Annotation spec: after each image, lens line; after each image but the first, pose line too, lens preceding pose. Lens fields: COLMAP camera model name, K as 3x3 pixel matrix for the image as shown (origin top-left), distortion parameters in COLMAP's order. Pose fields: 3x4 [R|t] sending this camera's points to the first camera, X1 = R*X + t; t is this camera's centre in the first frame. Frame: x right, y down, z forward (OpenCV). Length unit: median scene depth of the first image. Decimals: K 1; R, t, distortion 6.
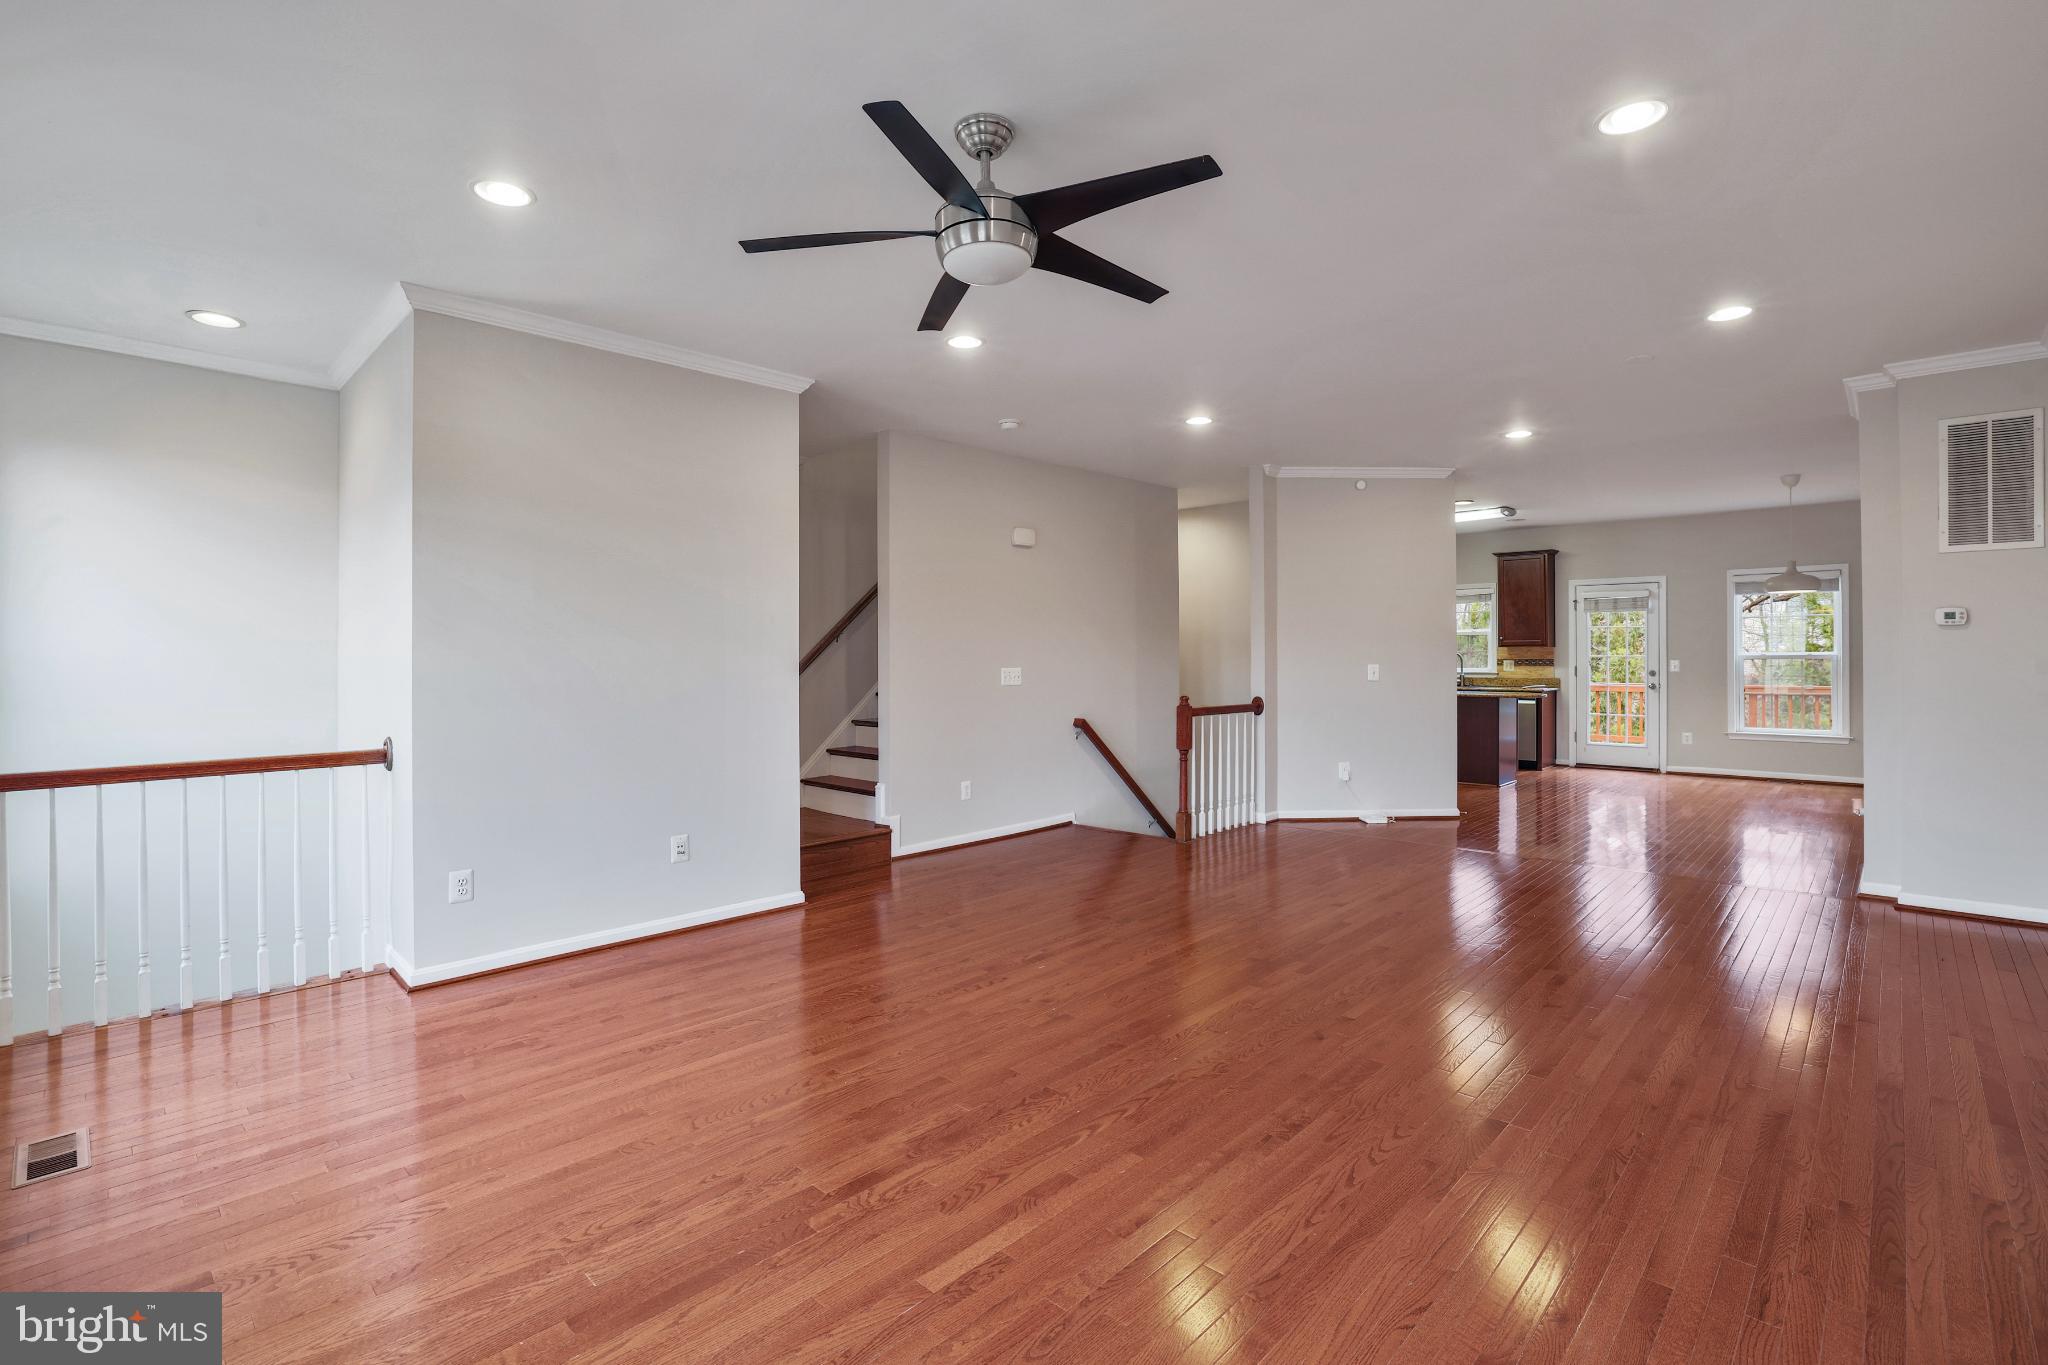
lens RADIAL K [[934.8, 0, 1022.5], [0, 934.8, 667.1], [0, 0, 1]] dist [-0.052673, 0.019888]
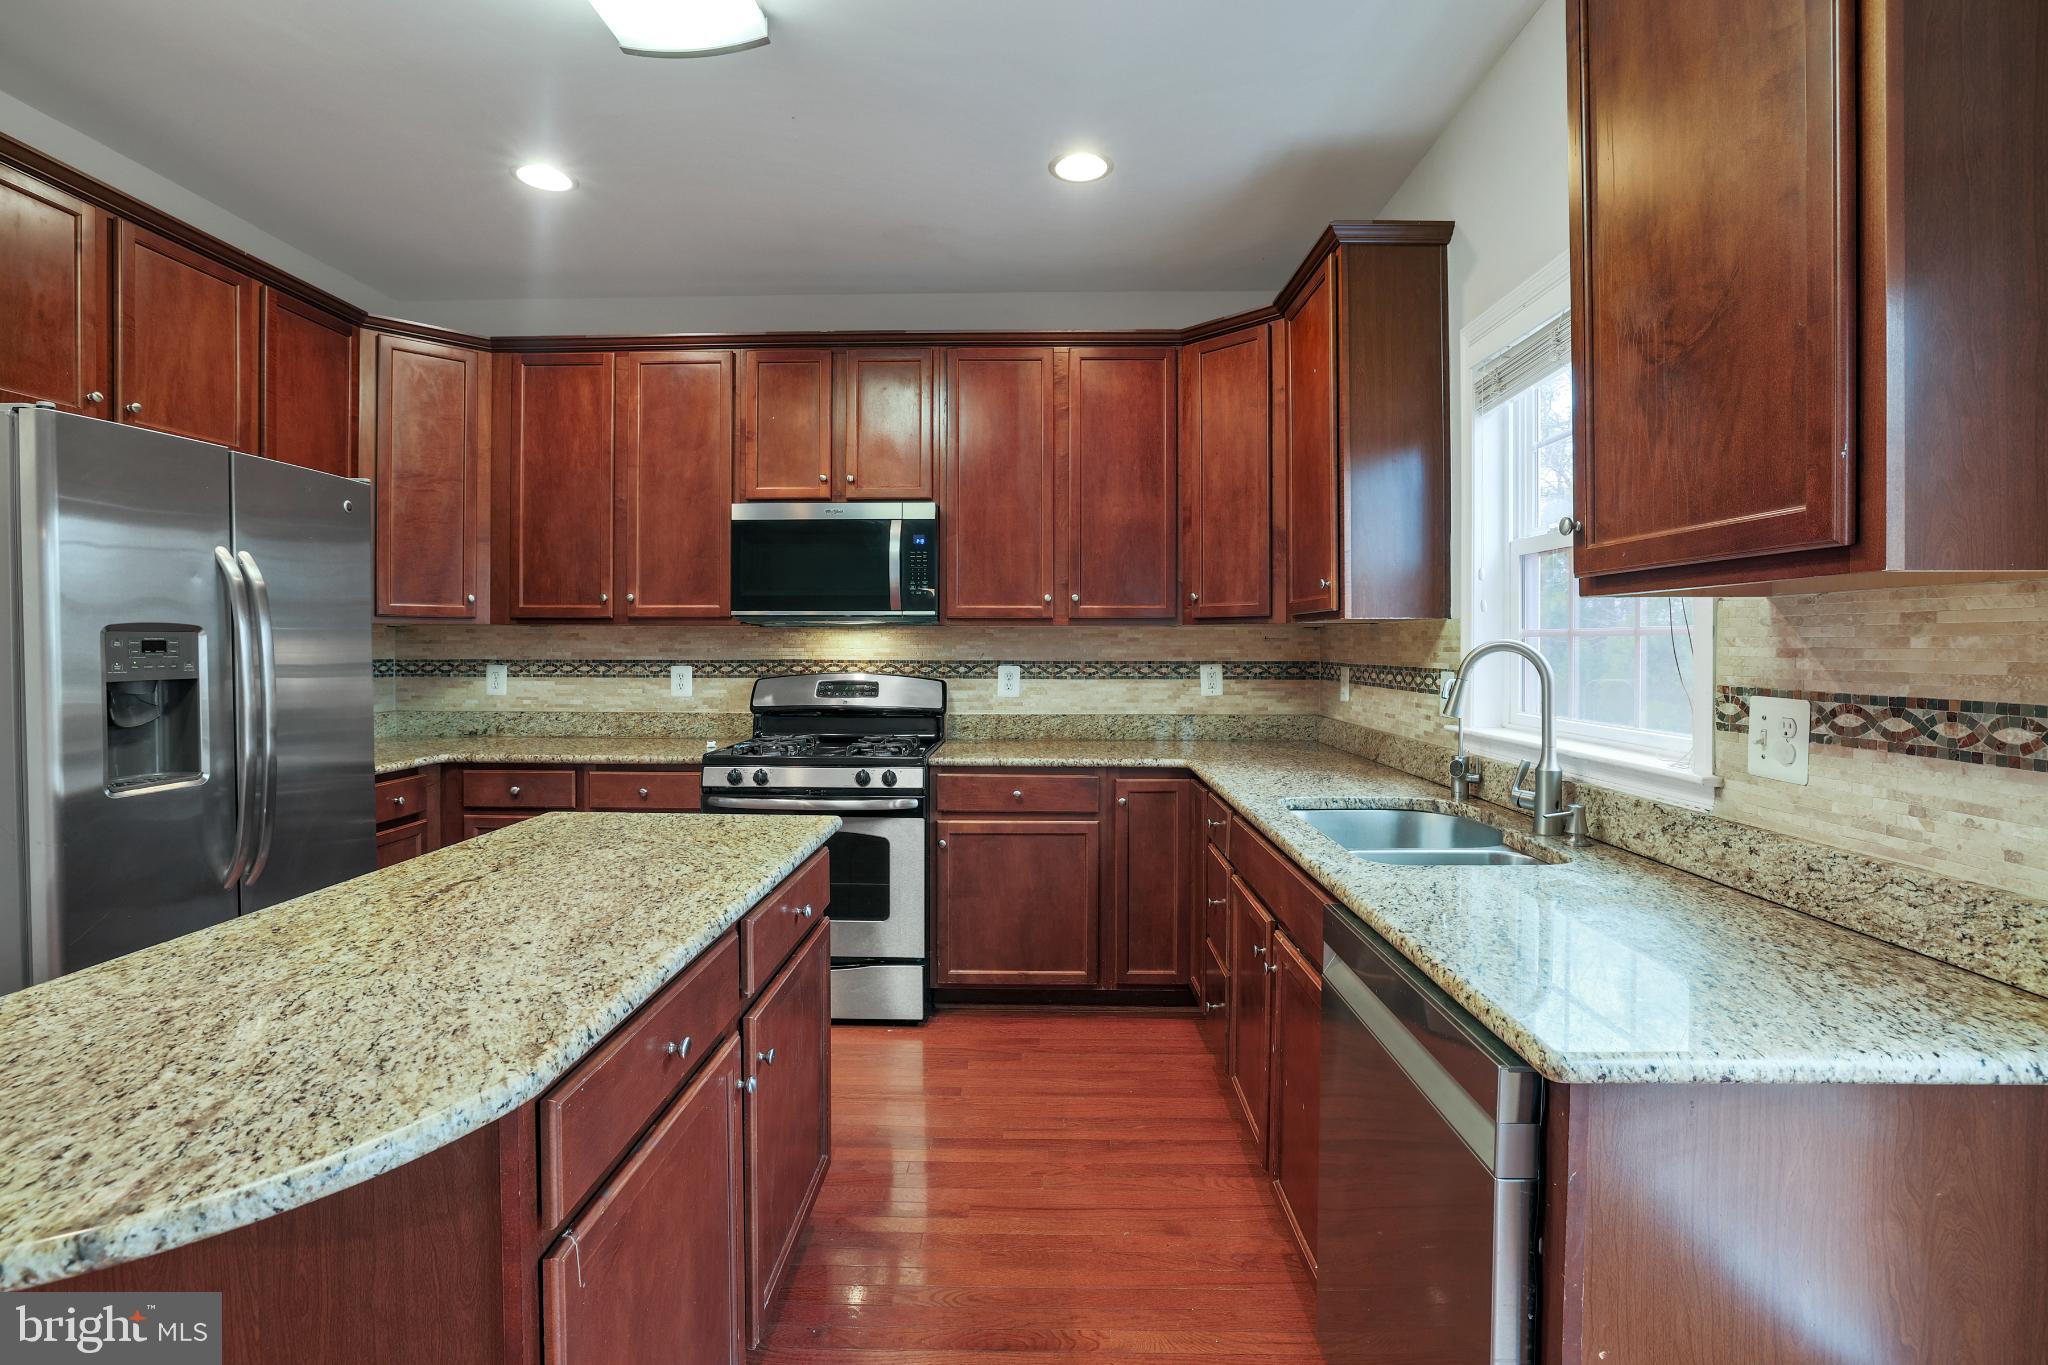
lens RADIAL K [[931.7, 0, 1024.6], [0, 931.7, 655.1], [0, 0, 1]] dist [-0.050115, 0.018542]
pose [[0.675763, 0.016275, -0.736939, 1.392388], [-0.016091, 0.999844, 0.007326, -0.032283], [0.736943, 0.006908, 0.675919, 2.117618]]
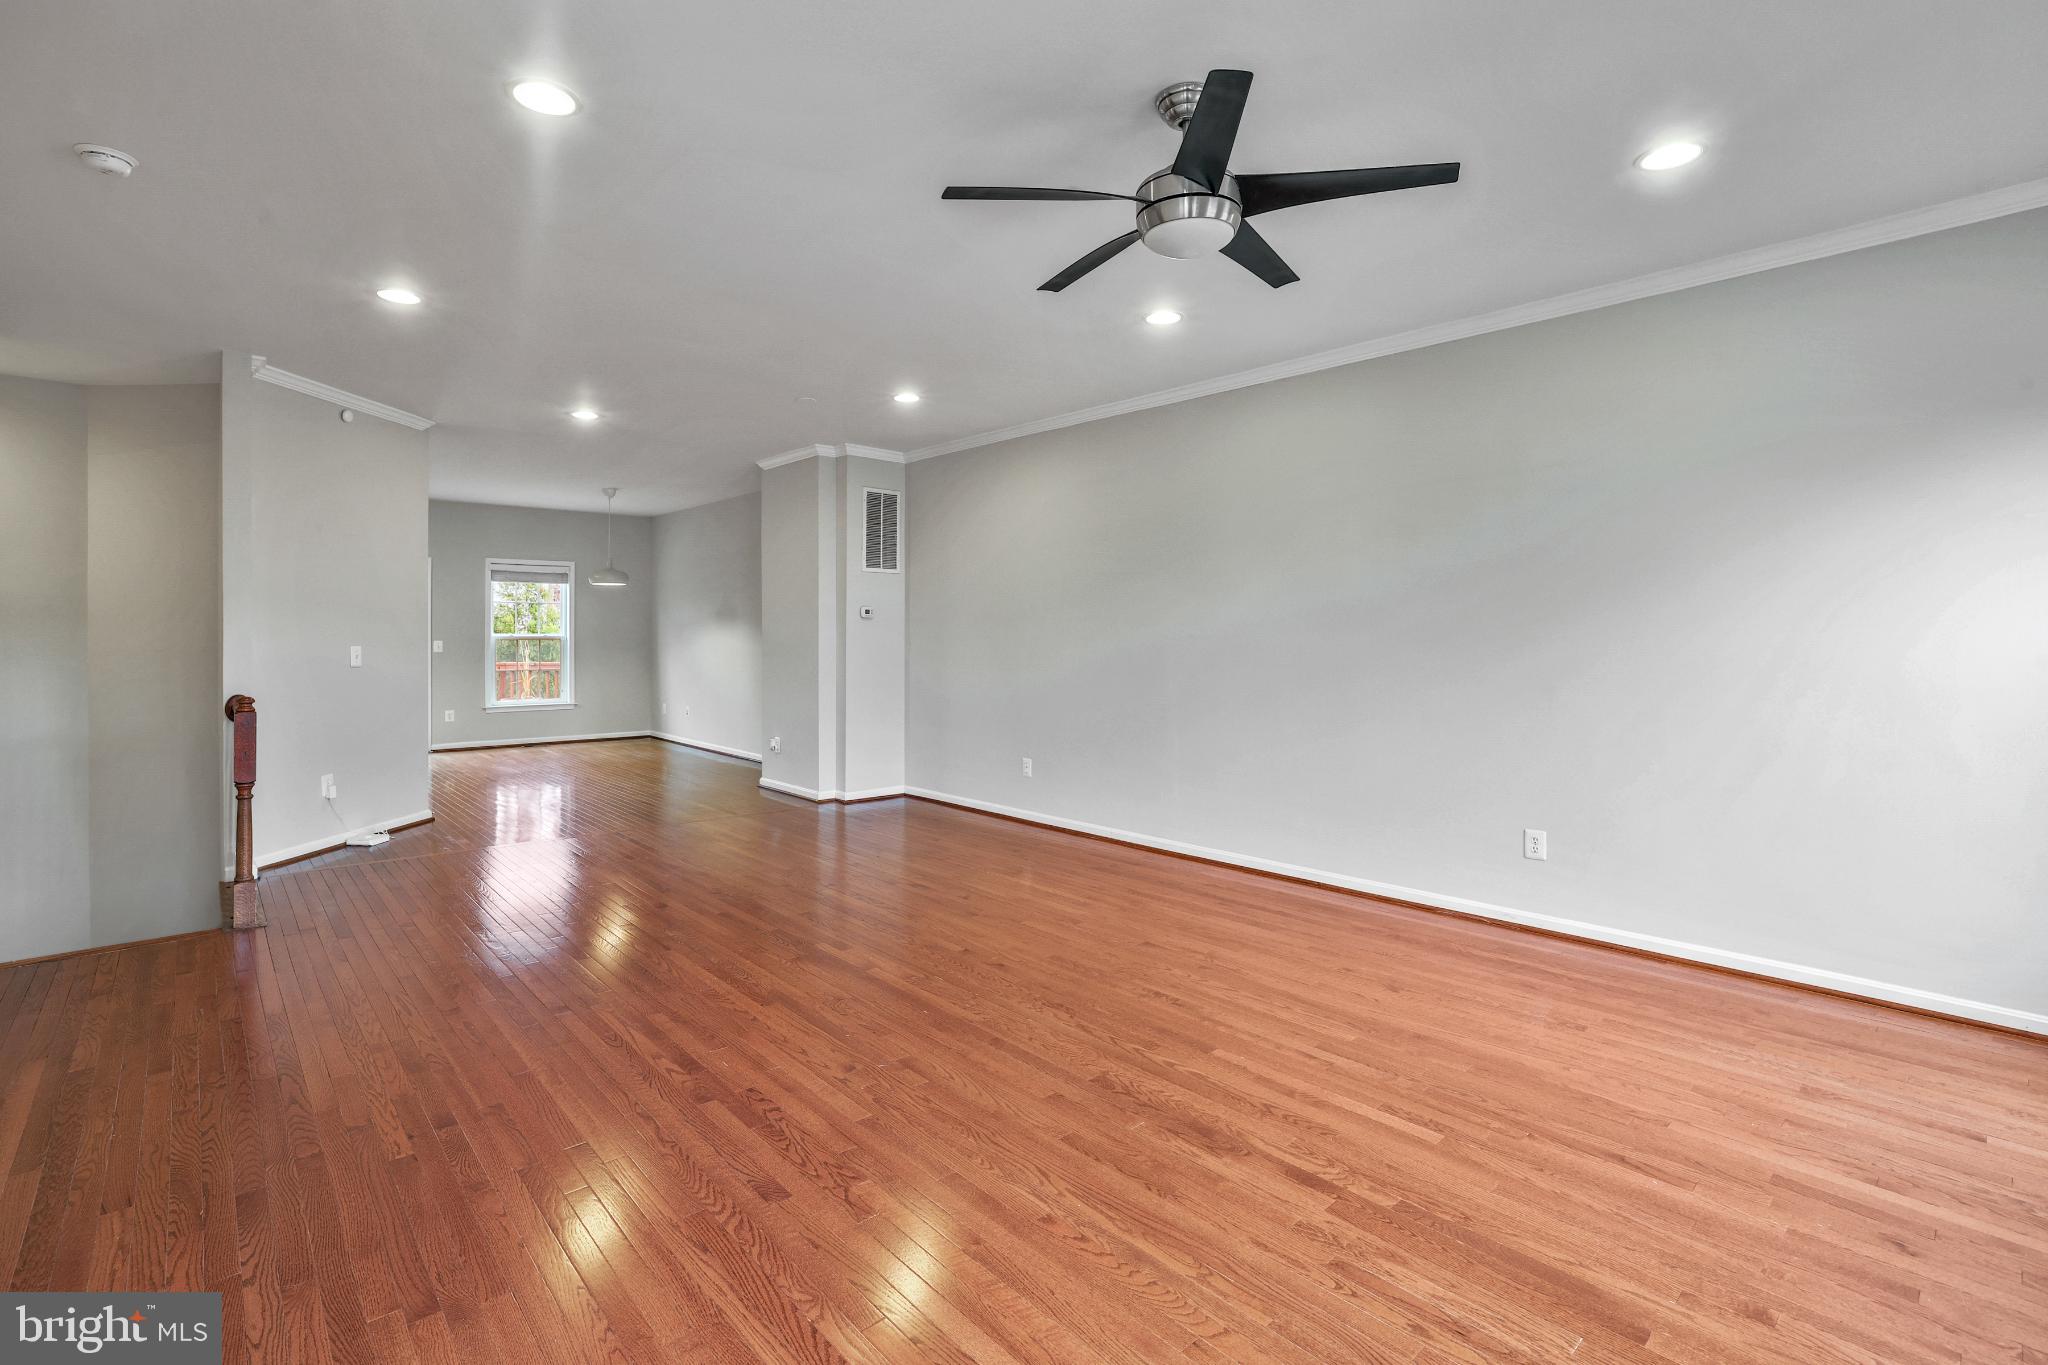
lens RADIAL K [[914.5, 0, 1024.0], [0, 914.5, 682.5], [0, 0, 1]] dist [-0.045785, 0.016810]
pose [[0.078383, -0.046901, 0.995819, -0.552154], [0.008005, 0.998890, 0.046416, -0.005843], [-0.996891, 0.004334, 0.078671, 0.600828]]
